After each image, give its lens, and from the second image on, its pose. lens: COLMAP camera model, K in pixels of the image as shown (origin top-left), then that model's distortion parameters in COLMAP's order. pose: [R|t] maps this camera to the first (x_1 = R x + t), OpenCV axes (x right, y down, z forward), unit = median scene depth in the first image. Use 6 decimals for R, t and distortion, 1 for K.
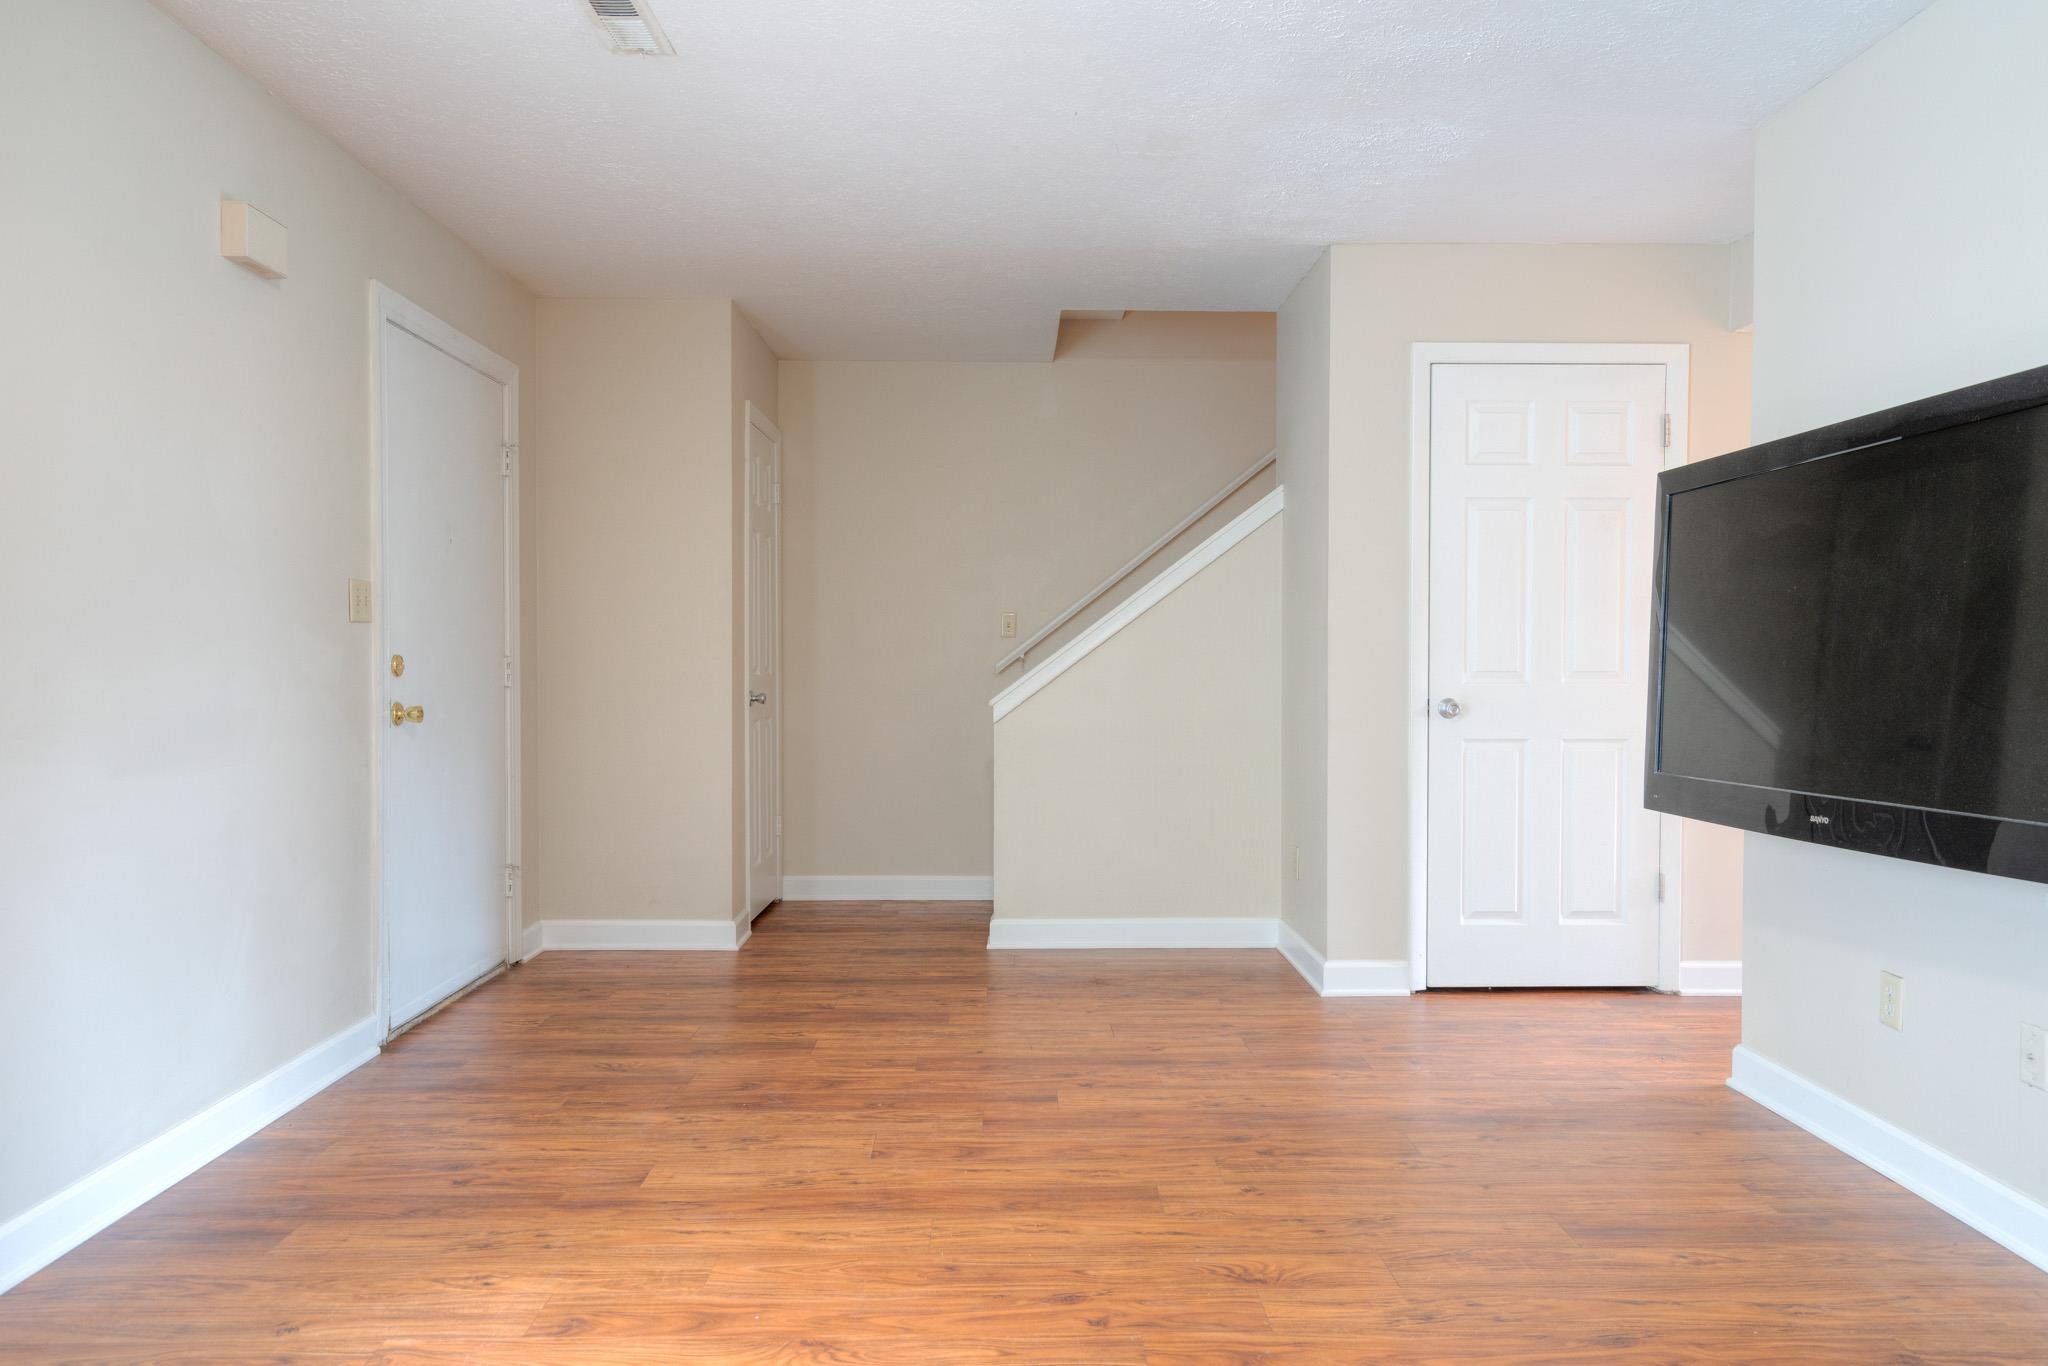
lens RADIAL K [[1350.4, 0, 1028.3], [0, 1350.4, 703.1], [0, 0, 1]] dist [0.010413, 0.000370]
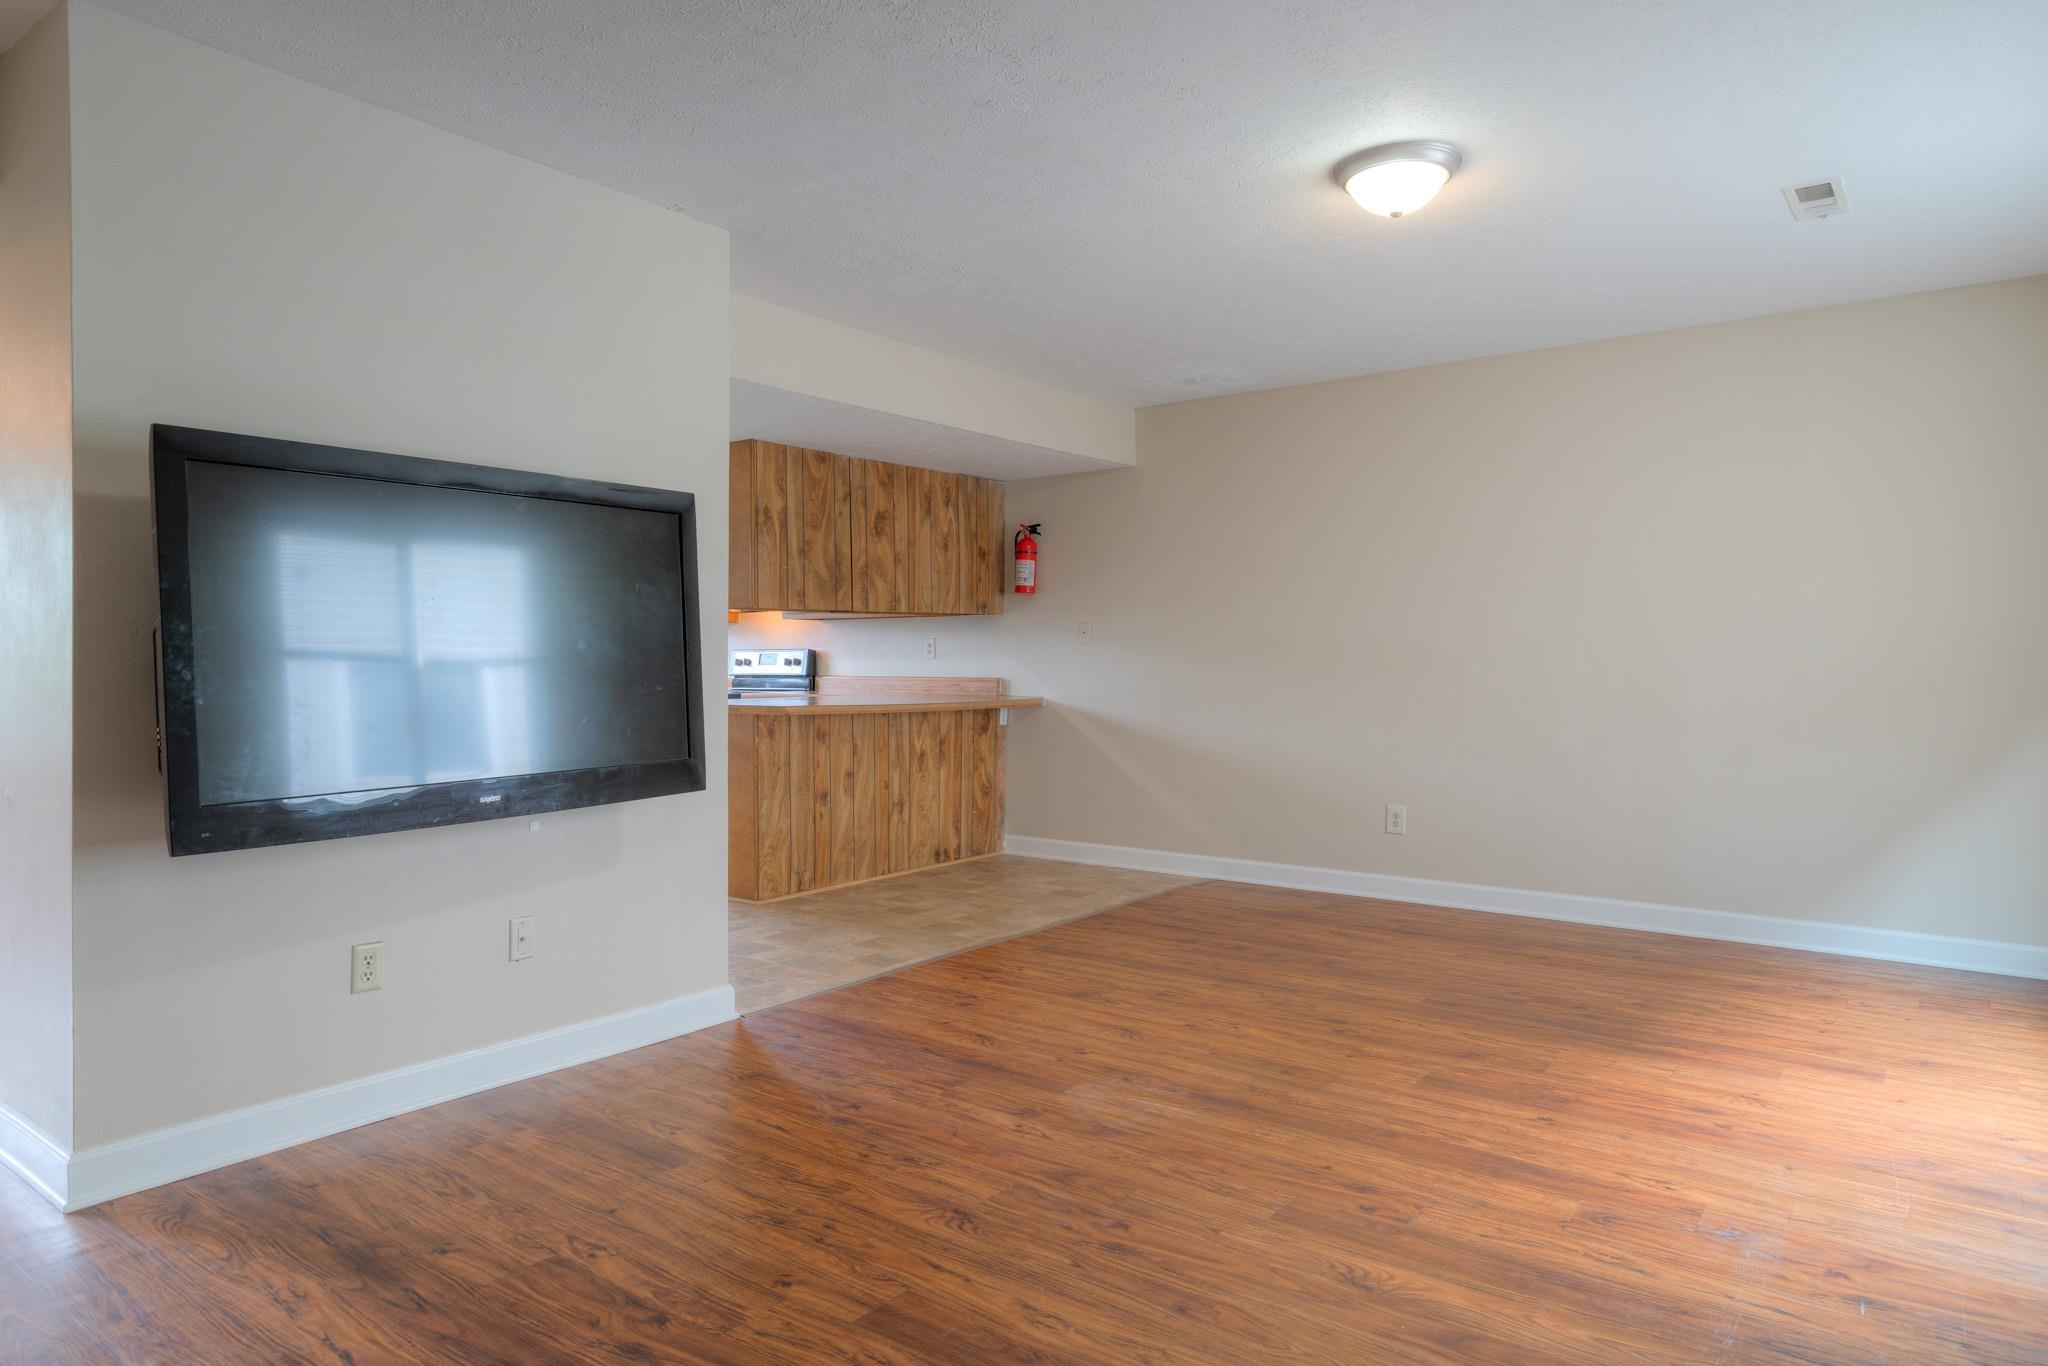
lens RADIAL K [[1228.3, 0, 1024.0], [0, 1228.3, 683.0], [0, 0, 1]] dist [0.004951, 0.002265]
pose [[-0.782152, -0.008624, 0.623028, -0.424165], [0.022144, 0.998888, 0.041626, -0.046586], [-0.622694, 0.046354, -0.781091, 1.454633]]
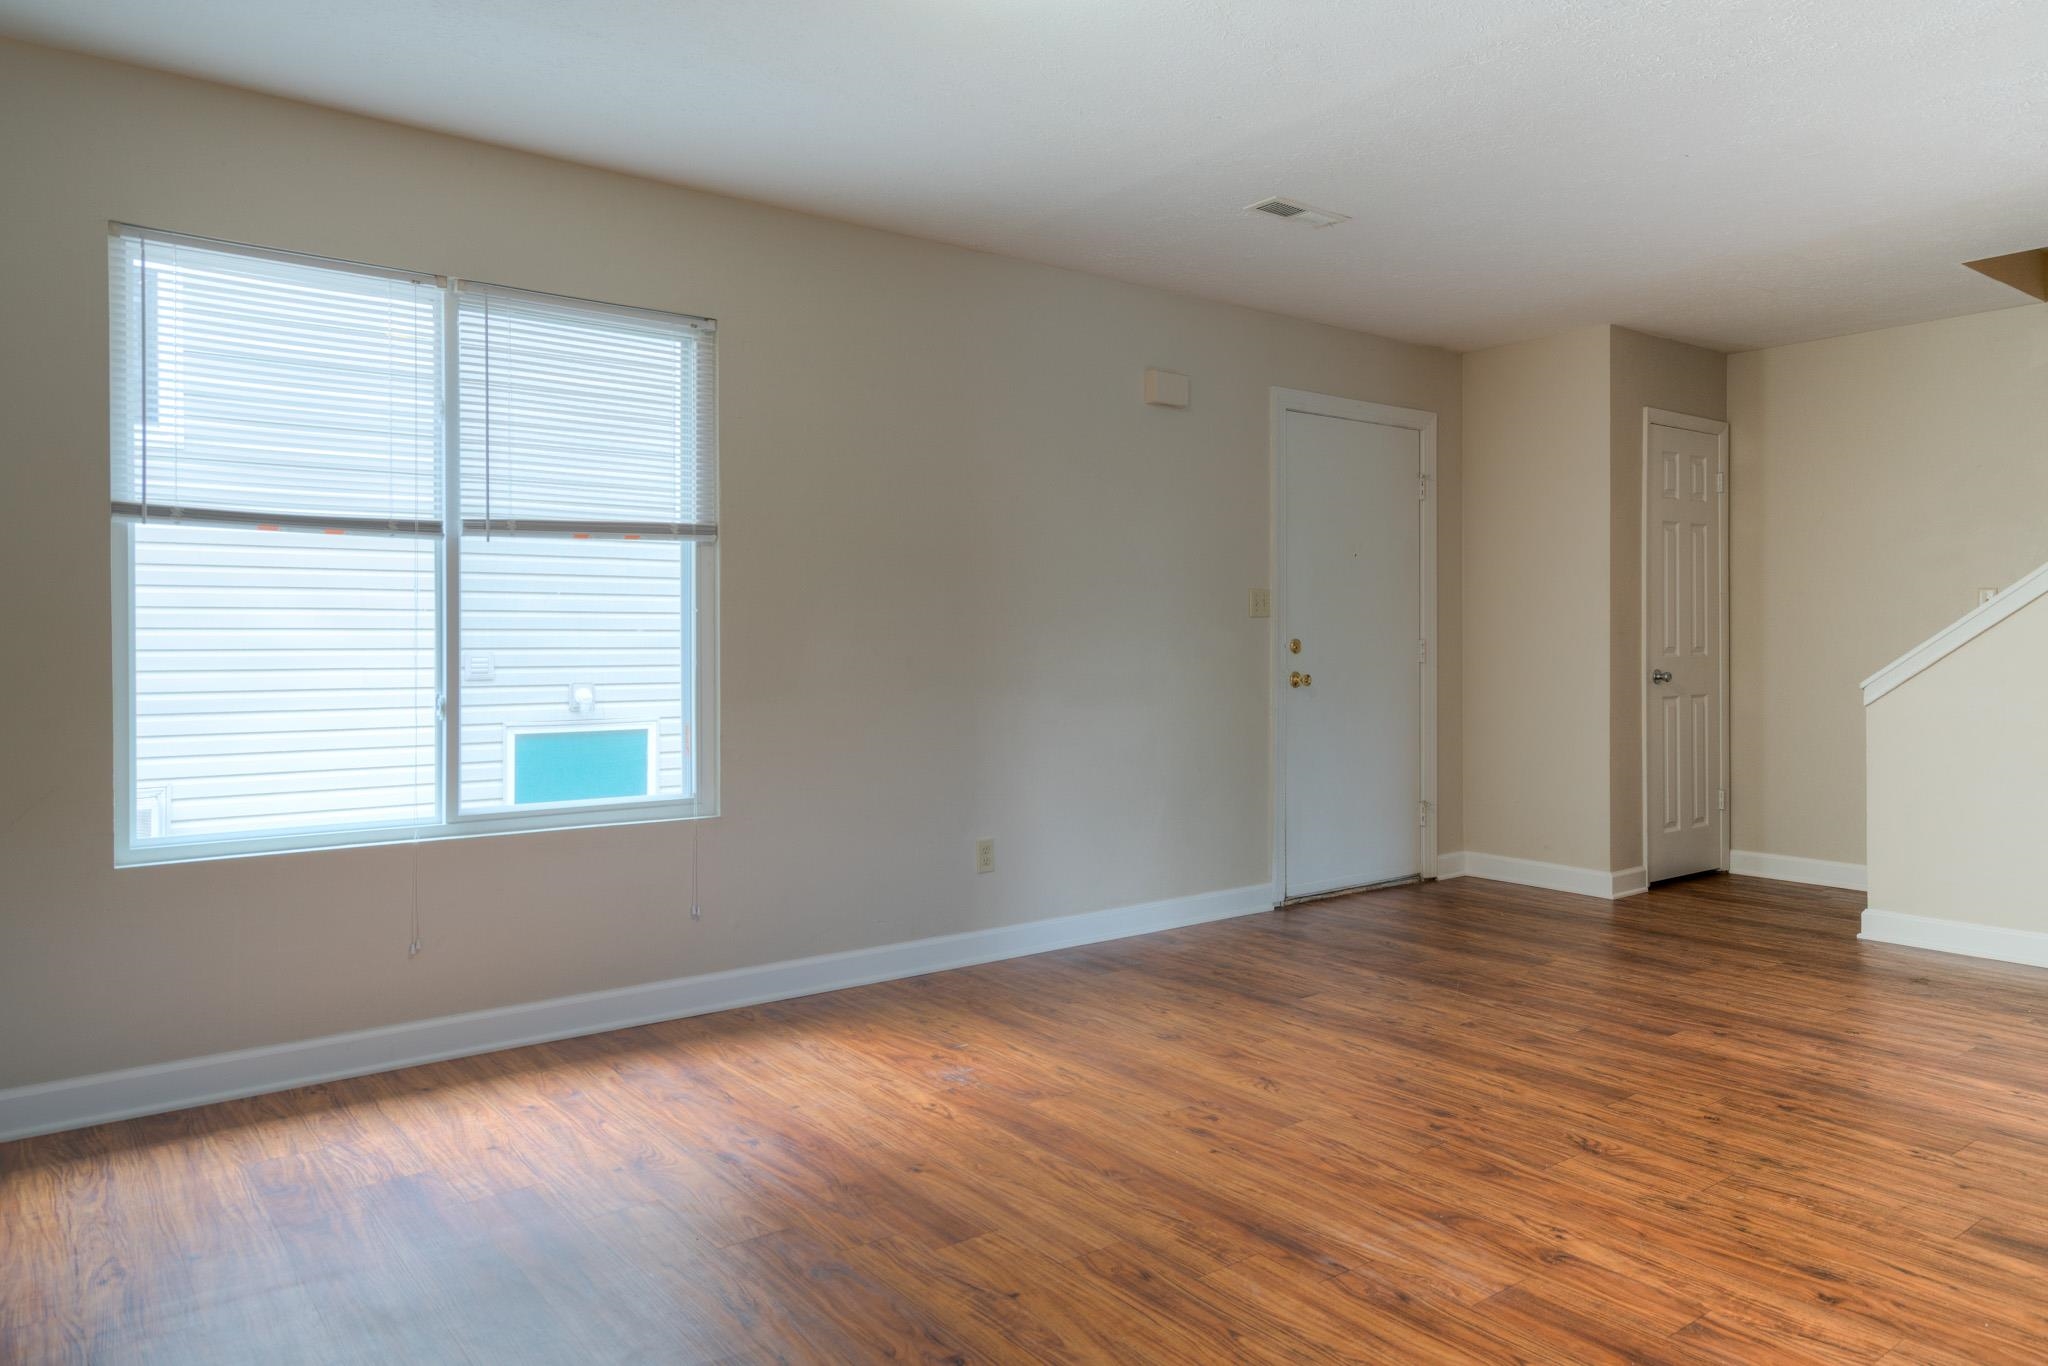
lens RADIAL K [[1350.4, 0, 1028.3], [0, 1350.4, 703.1], [0, 0, 1]] dist [0.010413, 0.000370]
pose [[0.595328, 0.036314, -0.802662, 0.694753], [-0.025035, 0.999331, 0.026644, 0.001507], [0.803093, 0.004232, 0.595839, -0.118375]]
